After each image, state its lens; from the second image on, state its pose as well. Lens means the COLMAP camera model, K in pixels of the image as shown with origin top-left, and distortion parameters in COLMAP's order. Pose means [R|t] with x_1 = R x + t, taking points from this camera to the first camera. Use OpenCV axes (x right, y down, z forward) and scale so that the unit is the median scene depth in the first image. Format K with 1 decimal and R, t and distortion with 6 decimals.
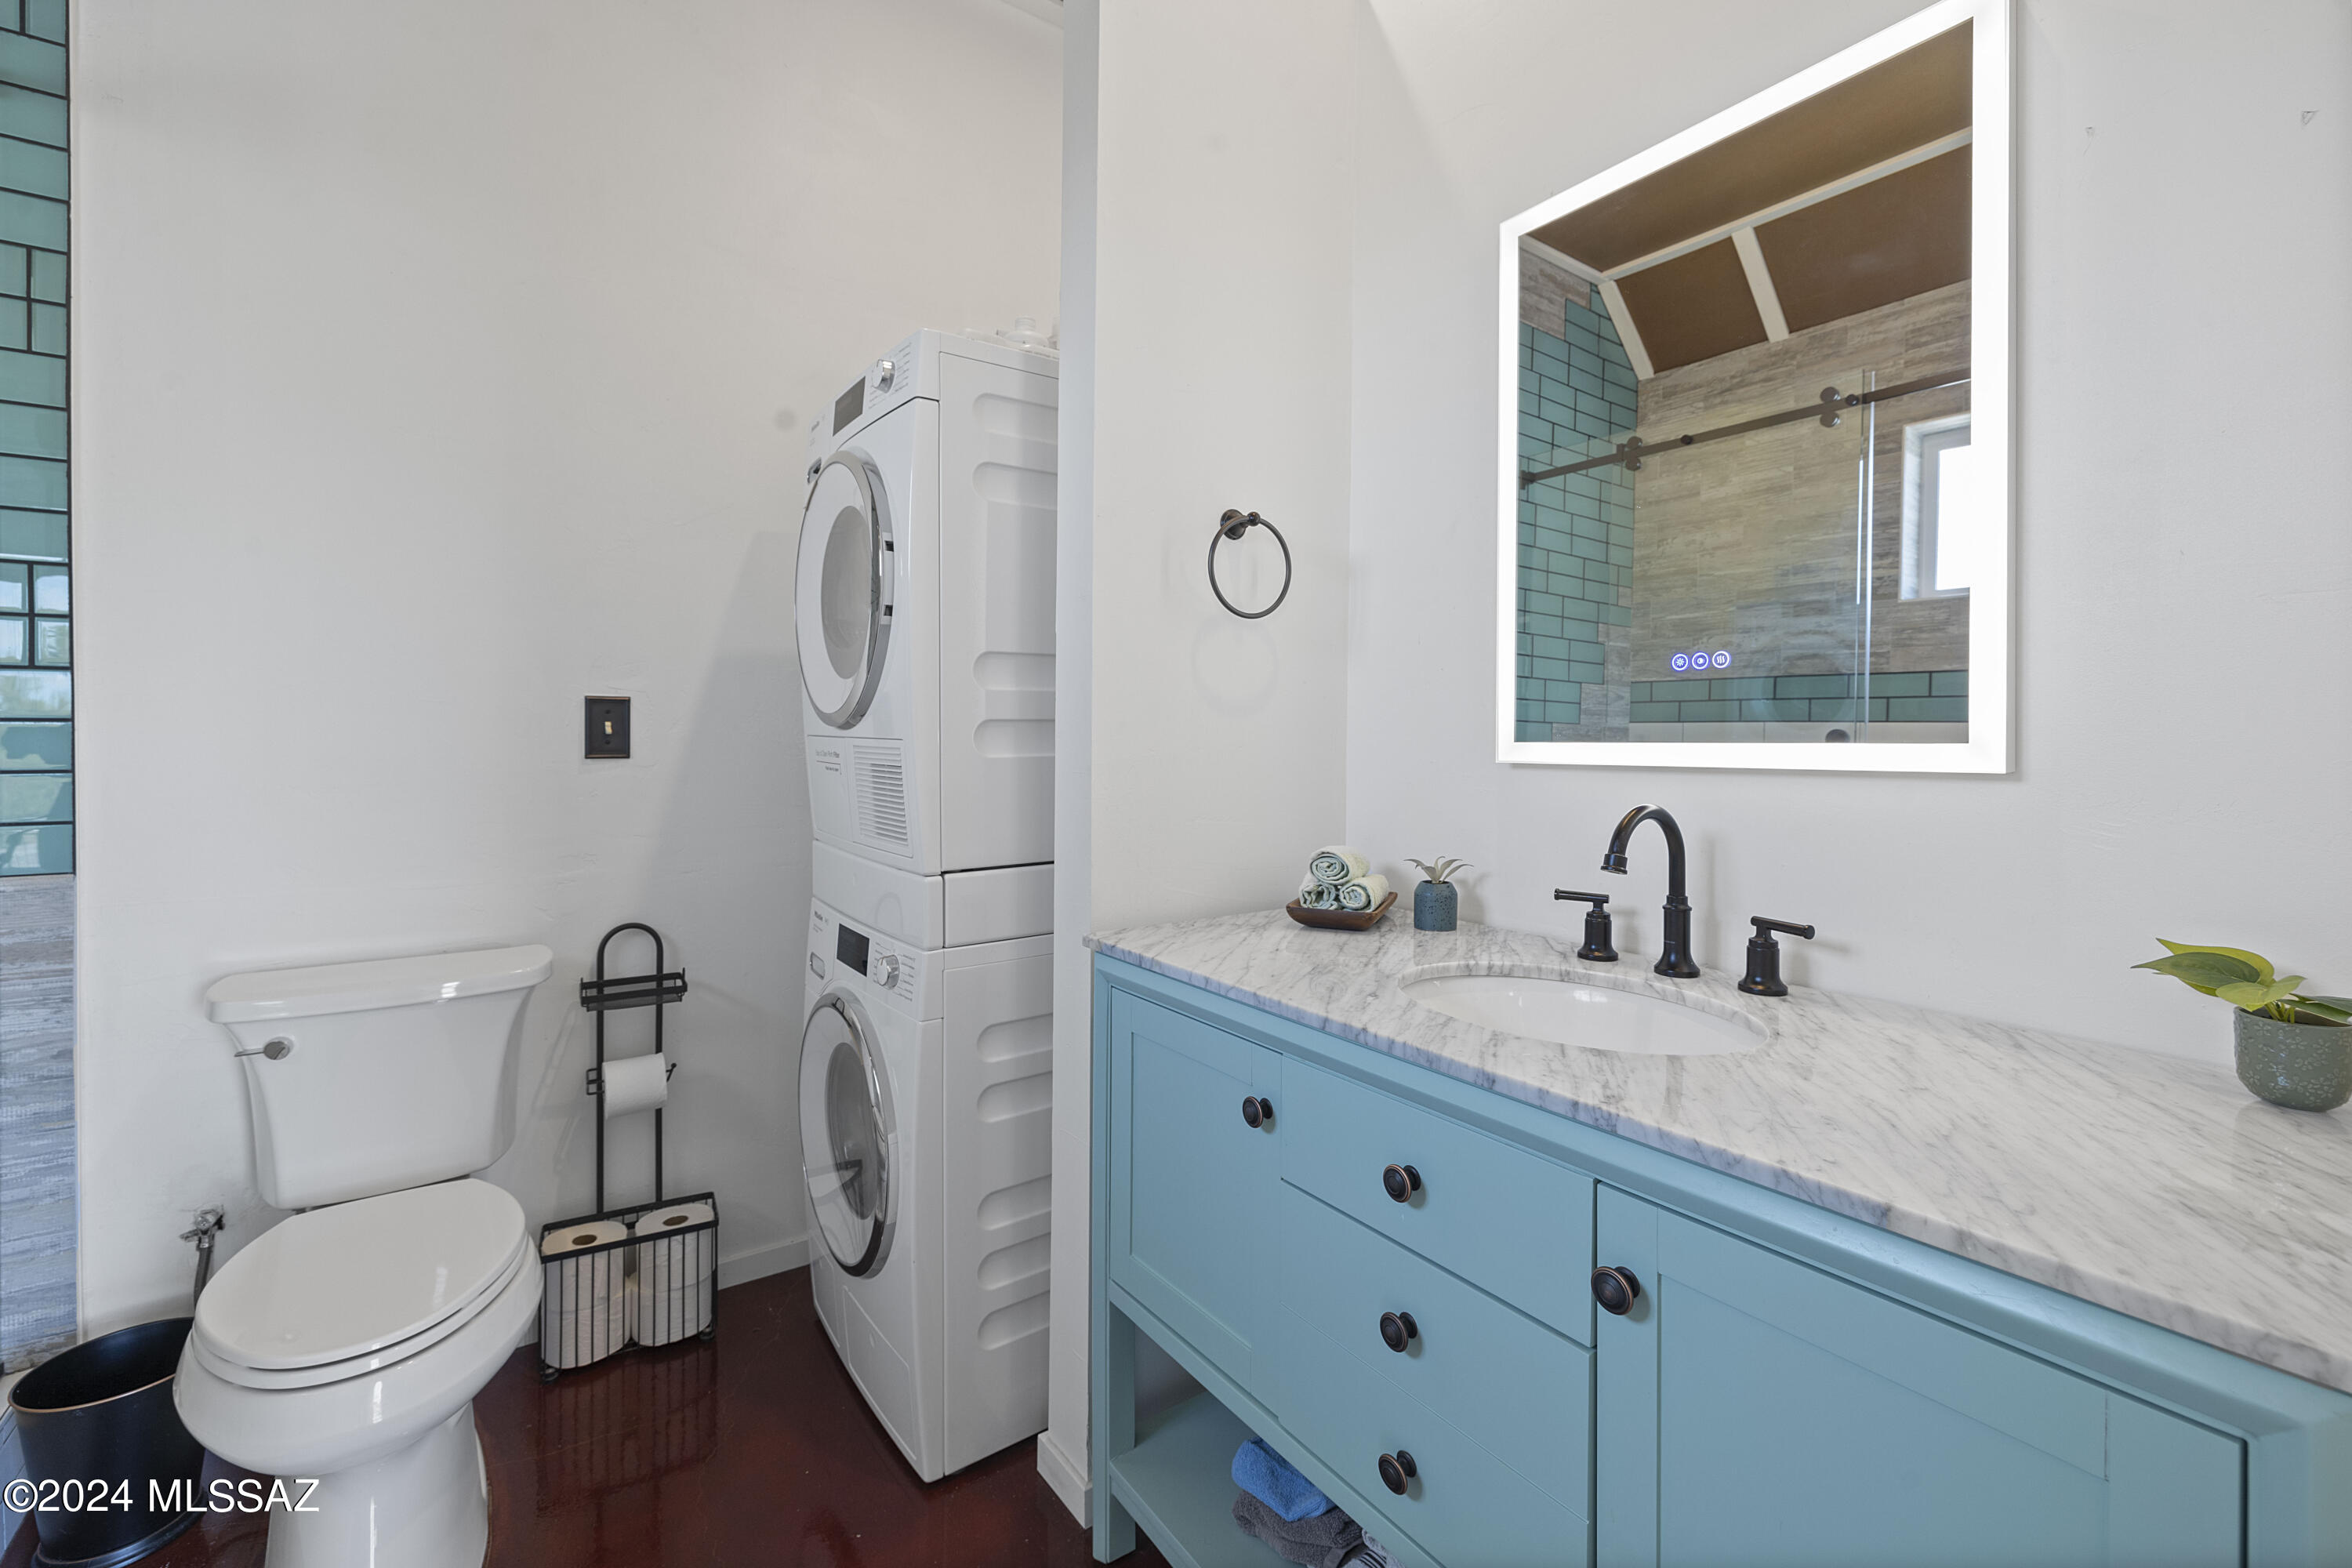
lens RADIAL K [[1016.4, 0, 1181.8], [0, 1016.4, 729.4], [0, 0, 1]] dist [-0.003757, 0.000059]
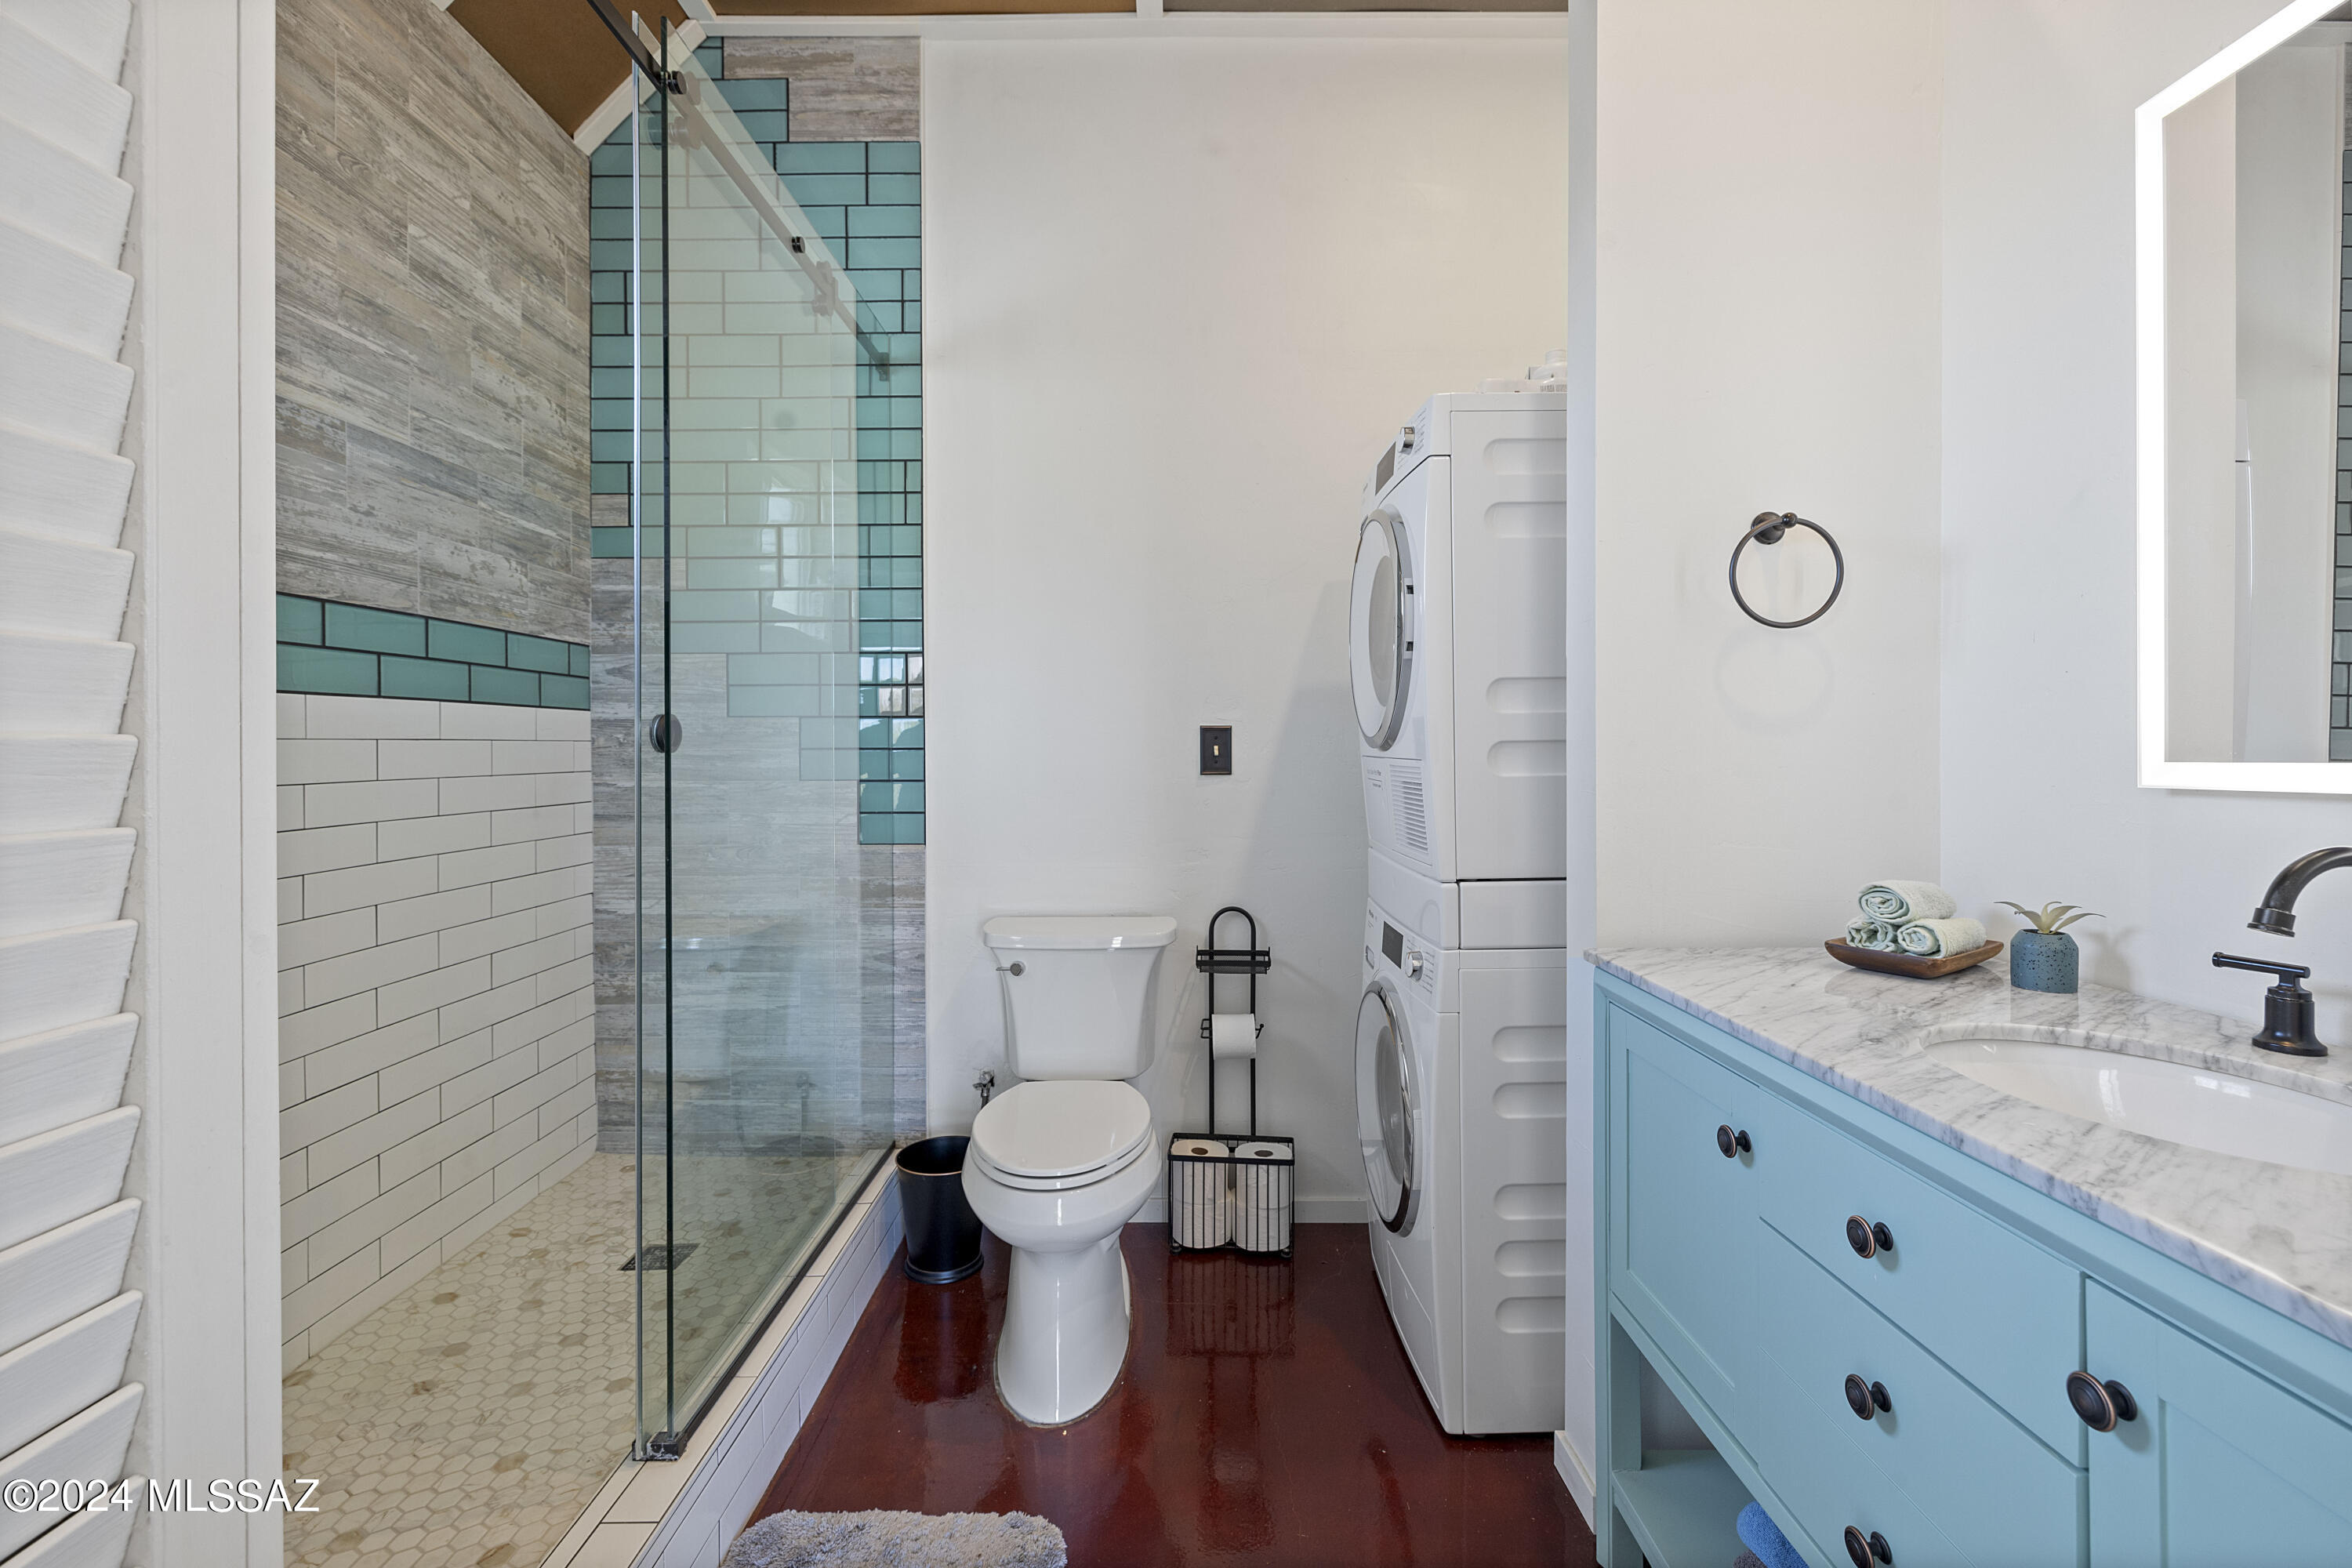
lens RADIAL K [[1029.3, 0, 1159.9], [0, 1029.3, 726.2], [0, 0, 1]] dist [-0.003123, 0.000064]
pose [[0.806843, -0.020860, -0.590398, 0.166739], [0.008985, 0.999694, -0.023043, -0.003677], [0.590698, 0.013288, 0.806783, -0.094827]]
